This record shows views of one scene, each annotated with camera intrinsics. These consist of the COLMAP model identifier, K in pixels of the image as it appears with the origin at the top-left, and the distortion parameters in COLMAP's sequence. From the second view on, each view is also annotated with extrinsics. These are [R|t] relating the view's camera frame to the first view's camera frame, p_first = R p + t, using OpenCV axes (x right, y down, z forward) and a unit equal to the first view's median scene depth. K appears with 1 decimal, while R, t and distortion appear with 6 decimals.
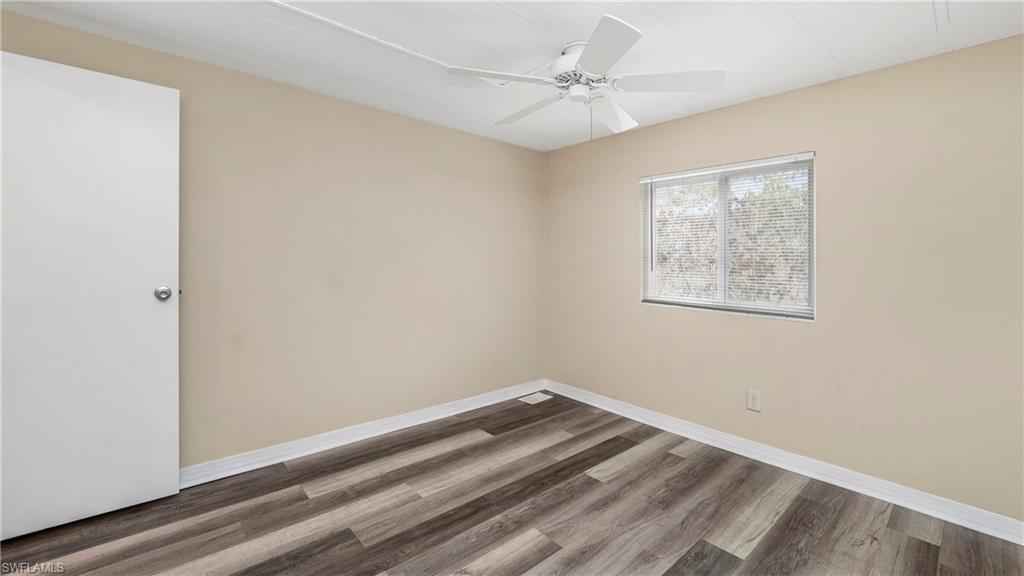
lens RADIAL K [[424.4, 0, 510.5], [0, 424.4, 283.8], [0, 0, 1]] dist [-0.003326, 0.003207]
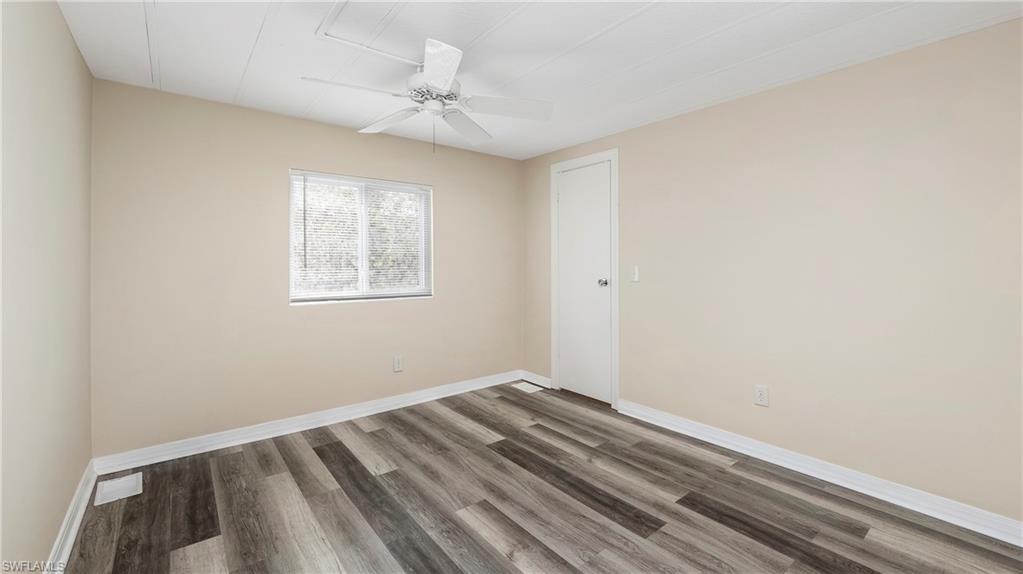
lens RADIAL K [[424.0, 0, 509.9], [0, 424.0, 290.6], [0, 0, 1]] dist [-0.003326, 0.003207]
pose [[0.053765, -0.084863, 0.994941, -0.744675], [0.058682, 0.994929, 0.081691, -0.039301], [-0.996828, 0.053993, 0.058472, 0.613606]]
